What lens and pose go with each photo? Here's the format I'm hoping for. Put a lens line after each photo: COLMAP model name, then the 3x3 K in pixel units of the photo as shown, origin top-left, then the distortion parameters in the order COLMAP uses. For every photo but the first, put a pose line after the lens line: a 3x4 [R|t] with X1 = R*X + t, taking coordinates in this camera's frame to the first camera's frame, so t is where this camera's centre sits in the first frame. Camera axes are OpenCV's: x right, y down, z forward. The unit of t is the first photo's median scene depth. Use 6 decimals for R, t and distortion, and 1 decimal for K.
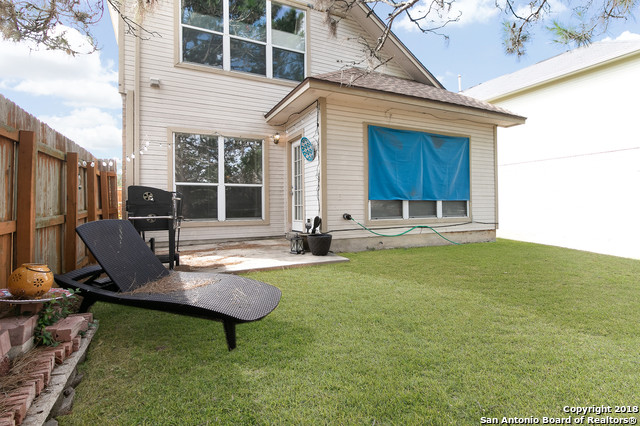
lens RADIAL K [[326.3, 0, 321.9], [0, 326.3, 208.4], [0, 0, 1]] dist [0.005879, 0.000172]
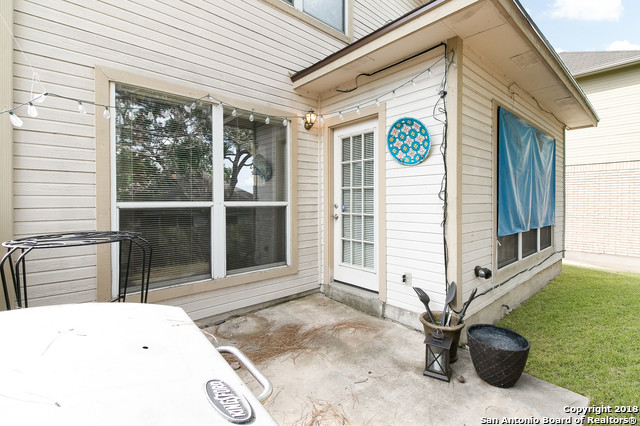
lens RADIAL K [[299.5, 0, 311.5], [0, 299.5, 206.3], [0, 0, 1]] dist [0.011016, -0.004977]
pose [[0.966681, 0.002263, 0.255975, -0.272247], [-0.005455, 0.999916, 0.011760, -0.071582], [-0.255927, -0.012765, 0.966612, 0.500286]]
